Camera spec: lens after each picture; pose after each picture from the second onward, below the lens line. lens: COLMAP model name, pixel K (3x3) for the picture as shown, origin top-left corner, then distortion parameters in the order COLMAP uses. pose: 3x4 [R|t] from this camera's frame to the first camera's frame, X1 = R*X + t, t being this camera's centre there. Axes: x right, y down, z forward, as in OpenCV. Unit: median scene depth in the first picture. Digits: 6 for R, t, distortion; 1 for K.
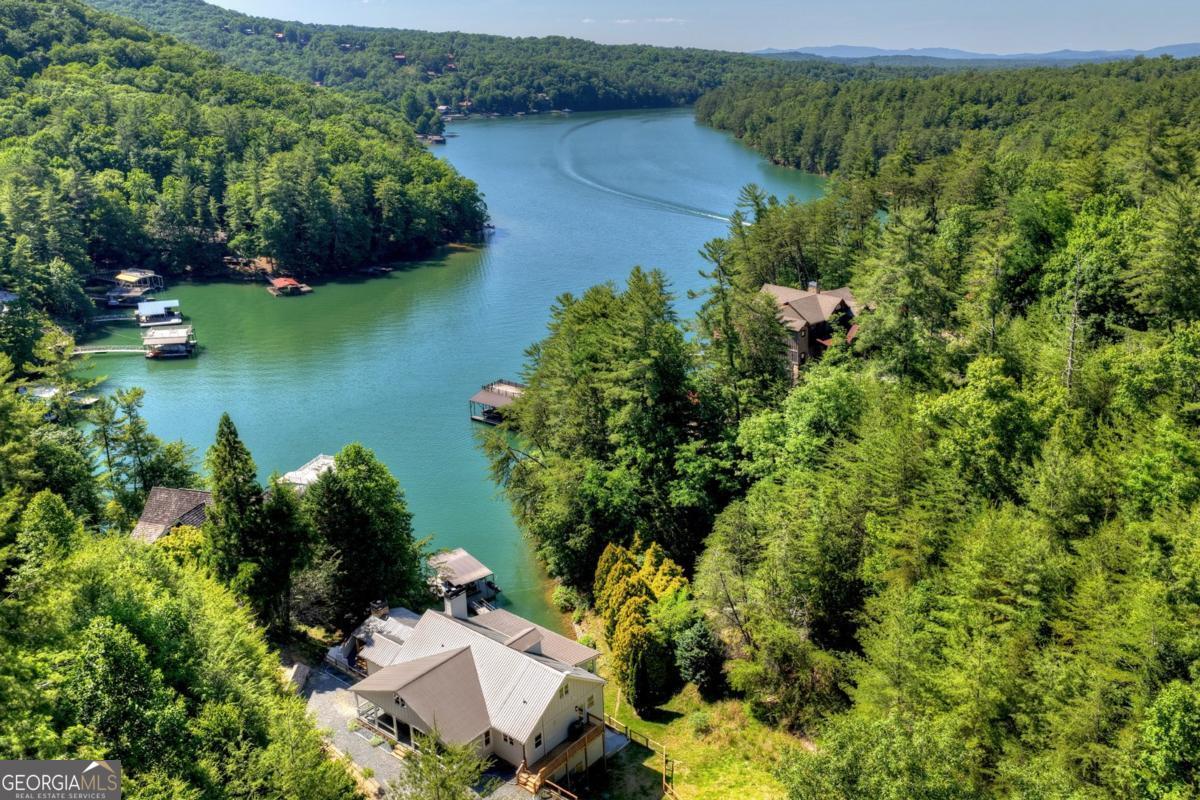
lens RADIAL K [[1012.3, 0, 564.0], [0, 1012.3, 388.8], [0, 0, 1]] dist [0.004837, 0.003368]
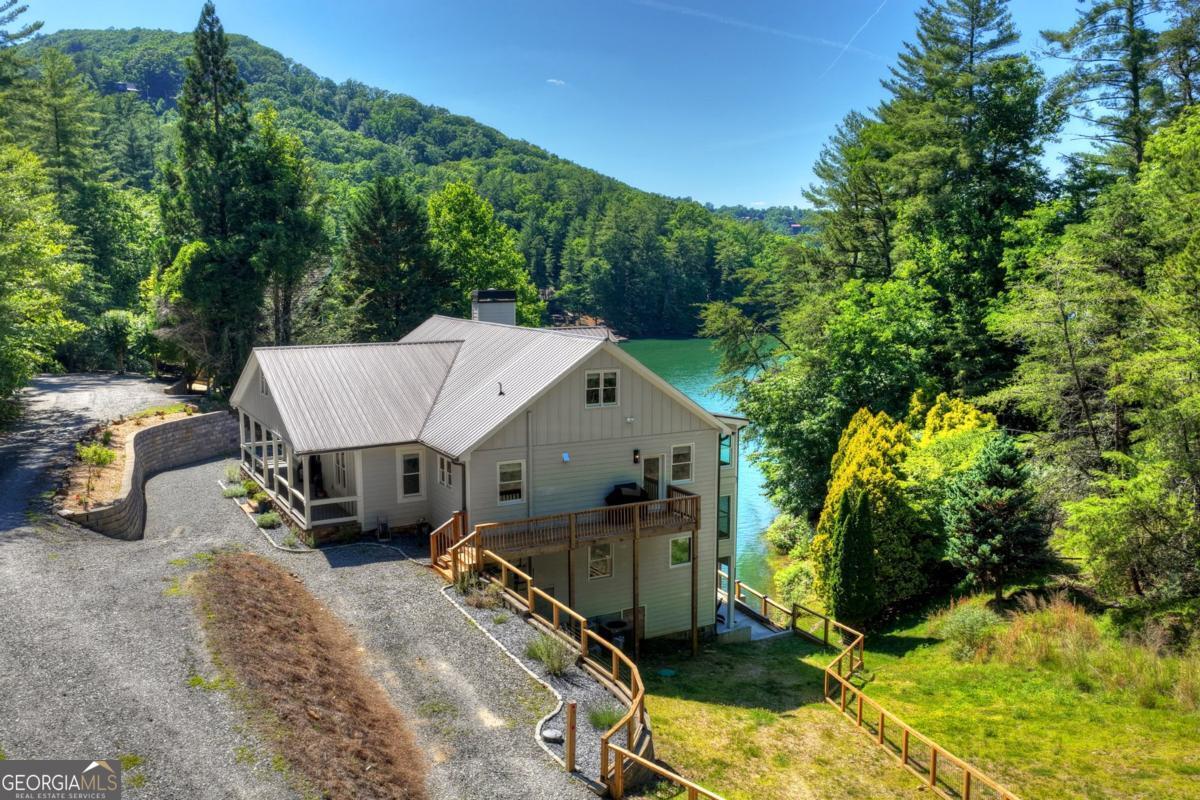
lens RADIAL K [[1012.3, 0, 598.5], [0, 1012.3, 400.3], [0, 0, 1]] dist [0.004837, 0.003368]
pose [[0.936360, 0.093091, -0.338474, 0.096721], [-0.152765, 0.976168, -0.154136, 0.256760], [0.316059, 0.196034, 0.928266, 0.436742]]
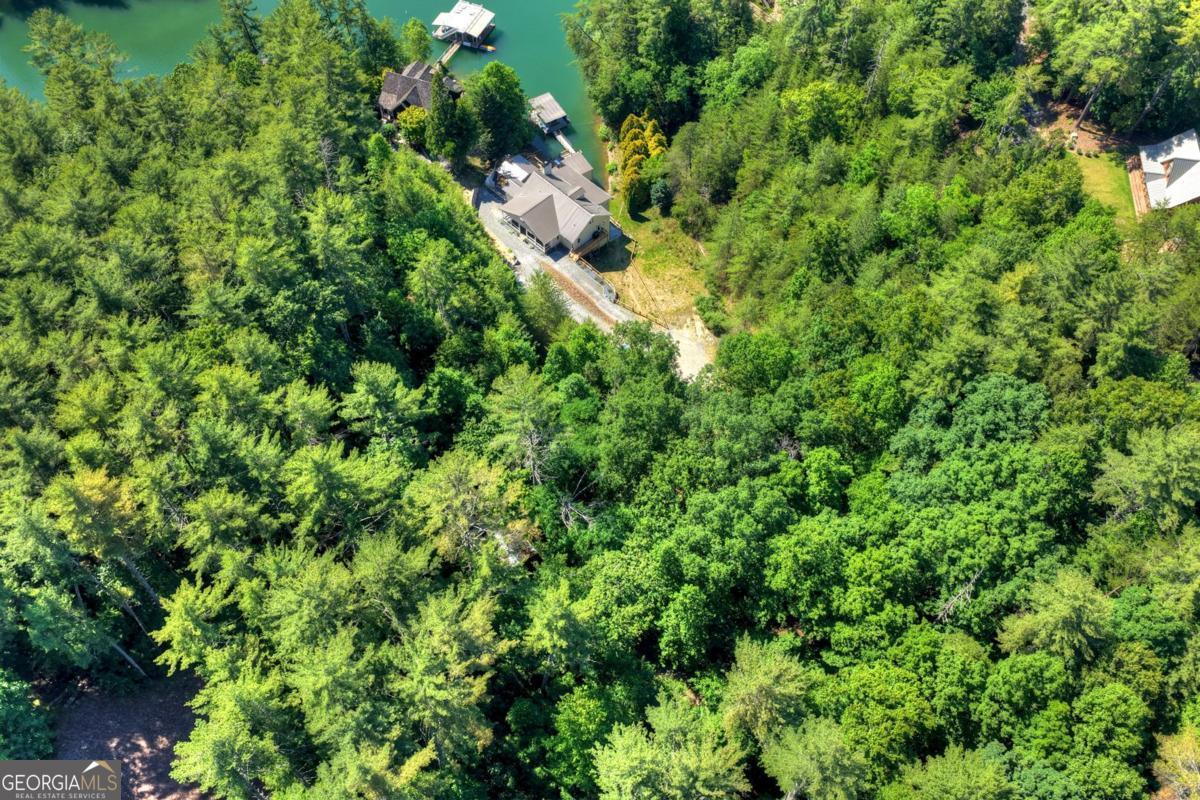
lens RADIAL K [[1012.3, 0, 598.5], [0, 1012.3, 396.0], [0, 0, 1]] dist [0.004837, 0.003368]
pose [[0.995098, 0.098869, -0.002431, 0.042687], [-0.075924, 0.779455, 0.621841, -0.585893], [0.063376, -0.618608, 0.783140, -0.751088]]
